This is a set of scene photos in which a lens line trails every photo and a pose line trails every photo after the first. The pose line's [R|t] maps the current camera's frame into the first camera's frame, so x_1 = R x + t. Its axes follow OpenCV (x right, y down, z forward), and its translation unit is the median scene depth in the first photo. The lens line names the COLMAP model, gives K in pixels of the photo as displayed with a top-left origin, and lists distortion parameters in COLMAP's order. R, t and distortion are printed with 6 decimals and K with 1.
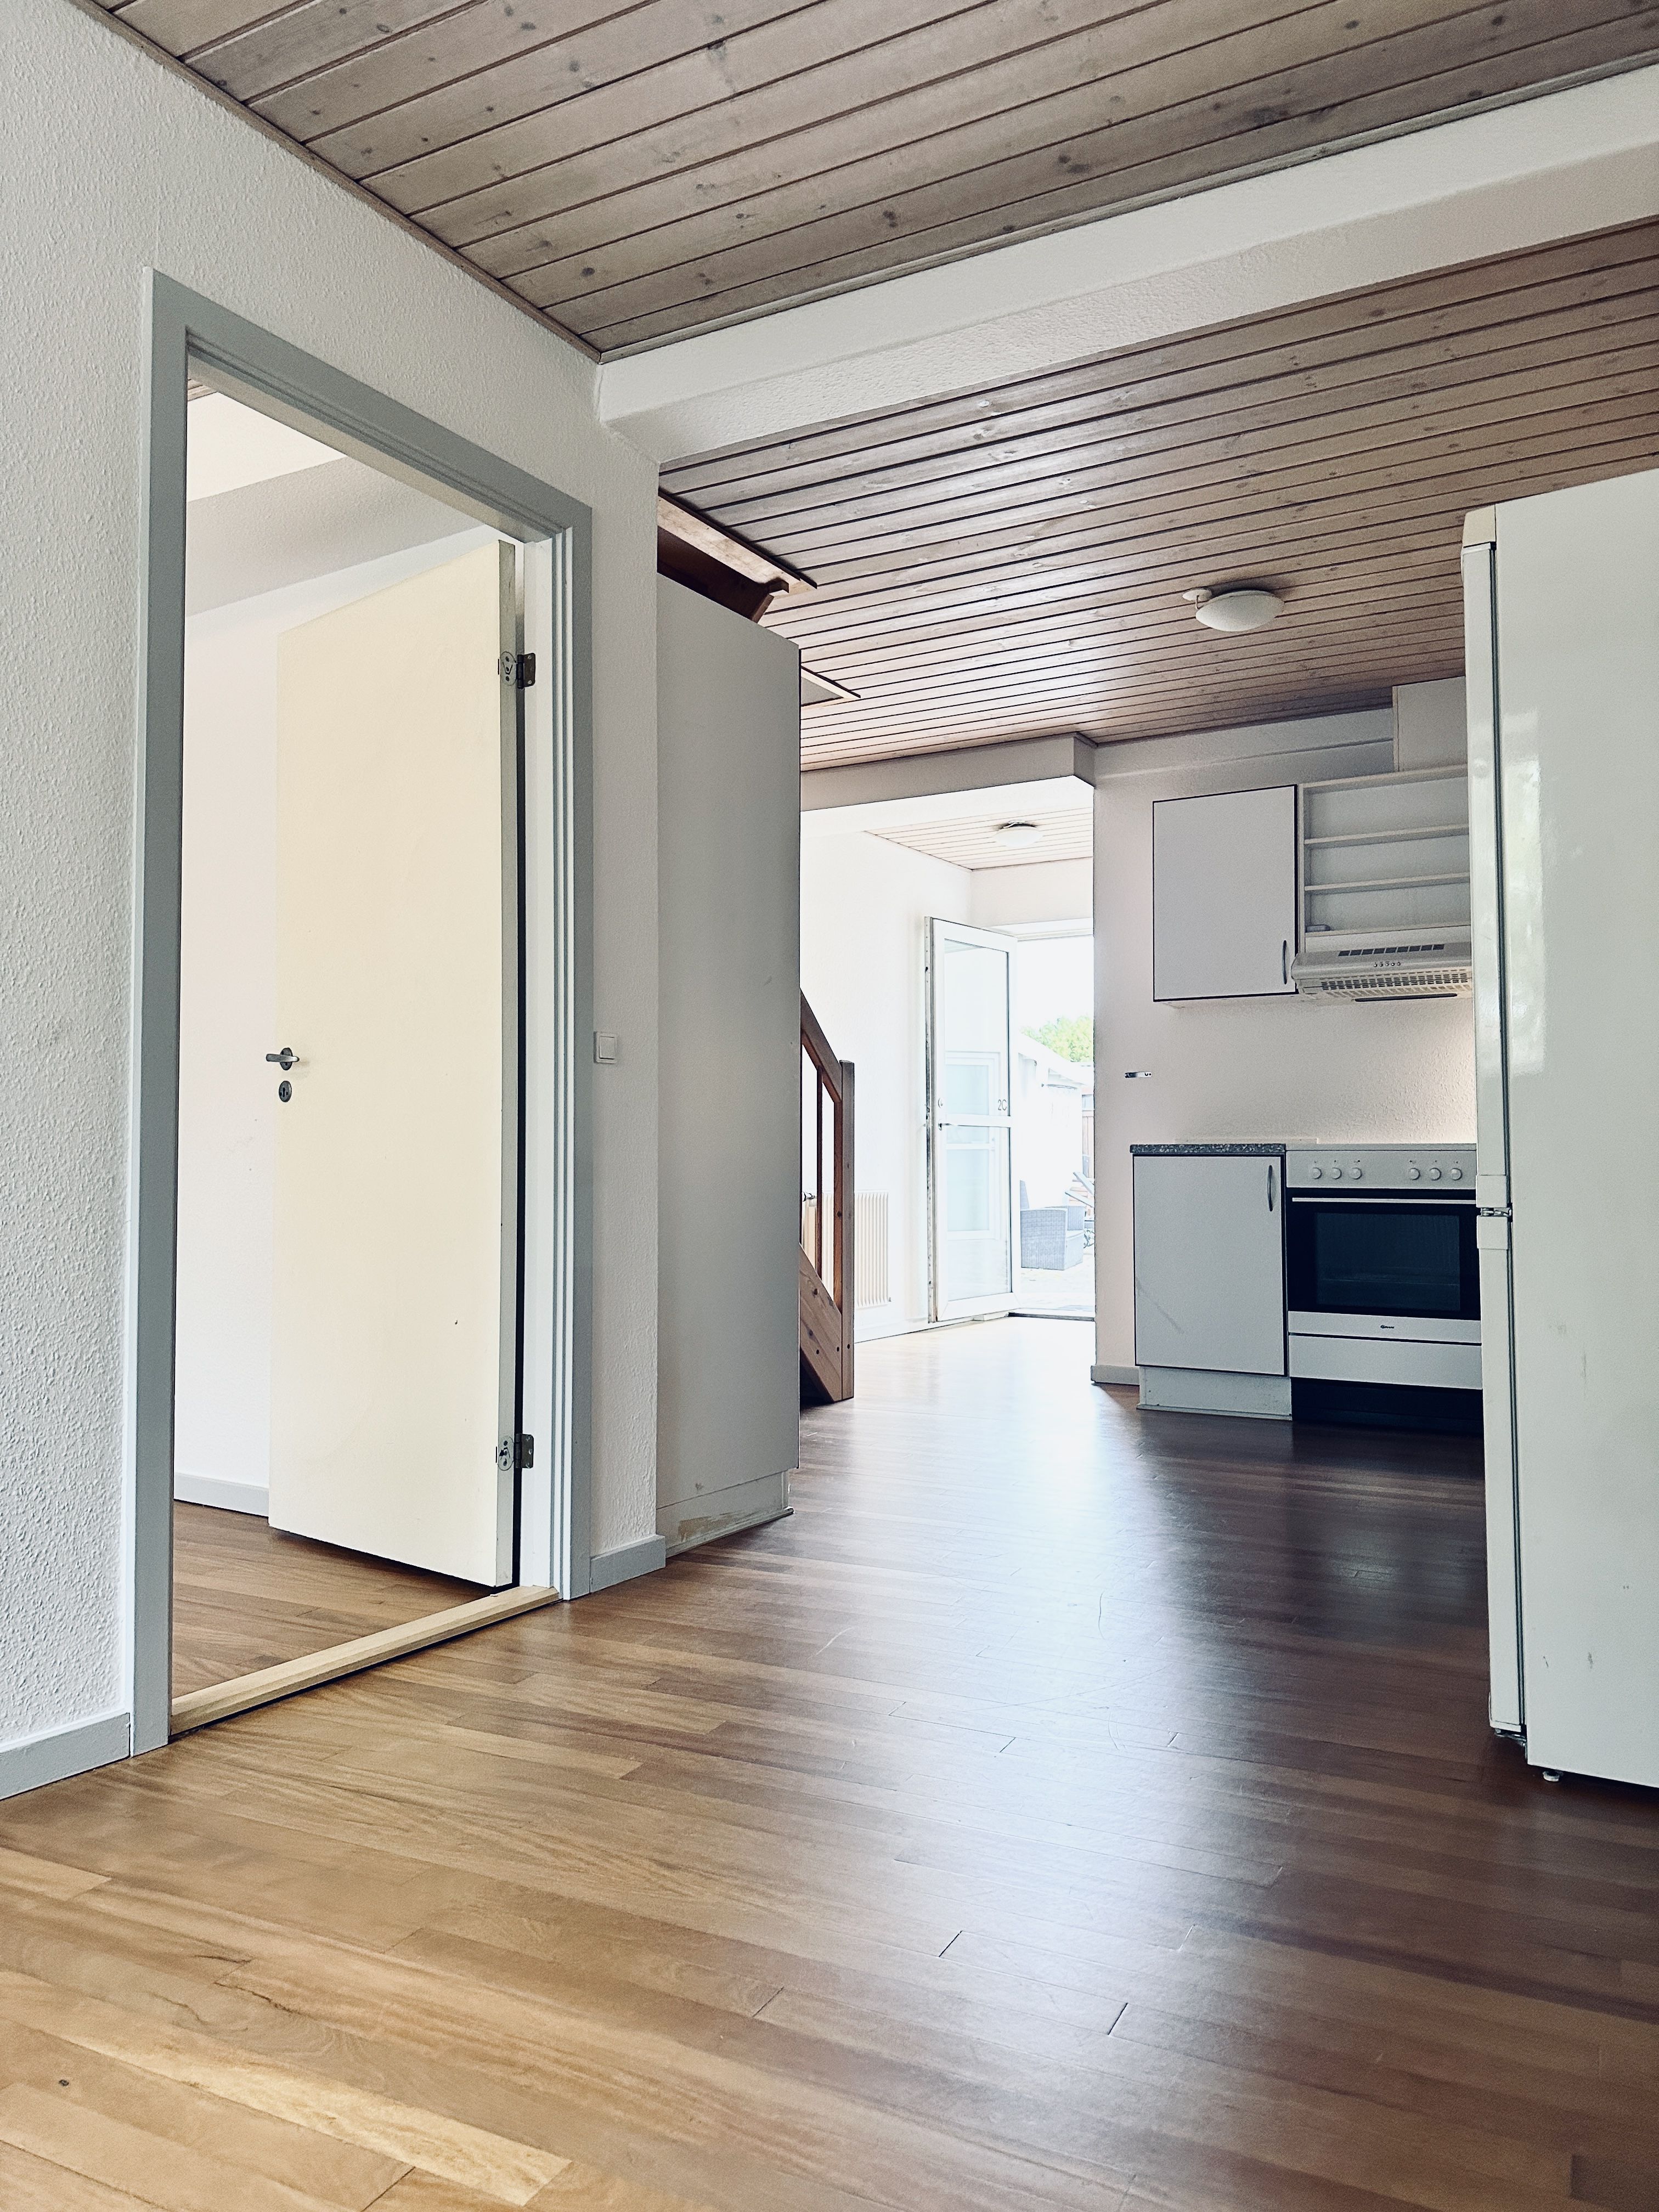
lens RADIAL K [[1562.2, 0, 824.4], [0, 1562.2, 1101.3], [0, 0, 1]] dist [0.158010, -0.197758]
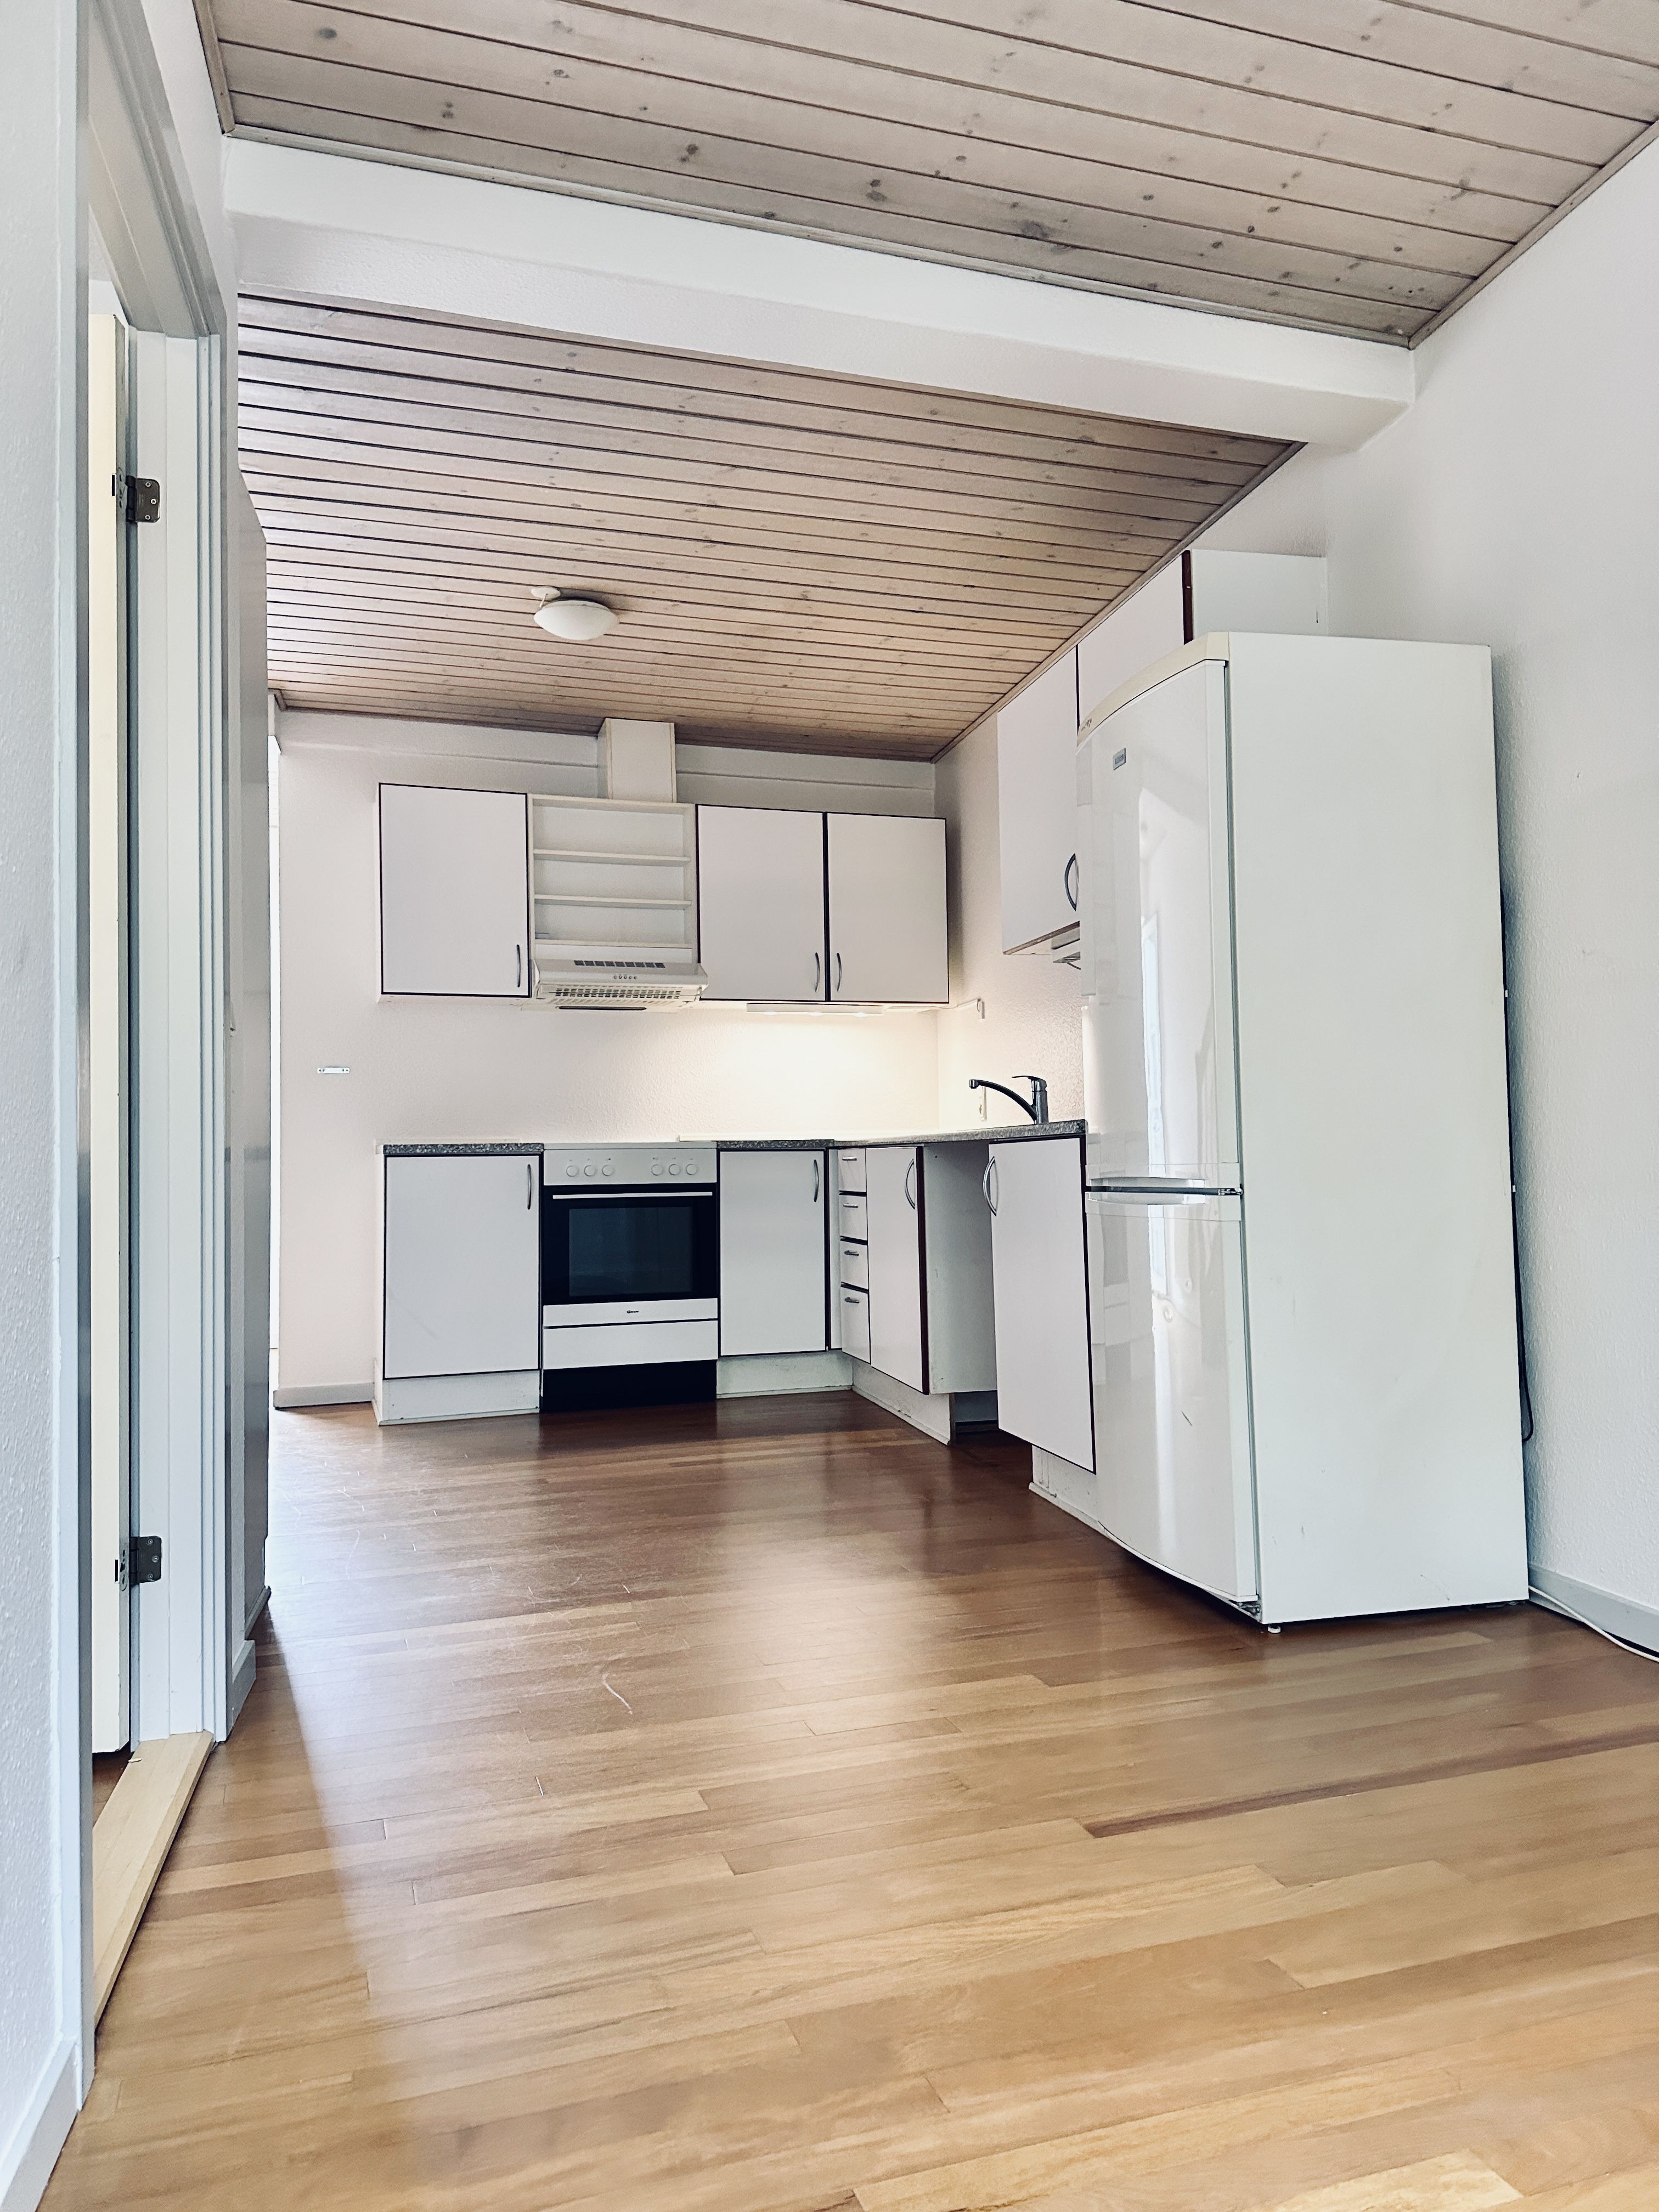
lens RADIAL K [[1562.2, 0, 824.4], [0, 1562.2, 1101.3], [0, 0, 1]] dist [0.158010, -0.197758]
pose [[0.699457, 0.019209, 0.714417, -0.309977], [-0.017147, 0.999802, -0.010095, 0.006828], [-0.714469, -0.005189, 0.699648, 0.155647]]
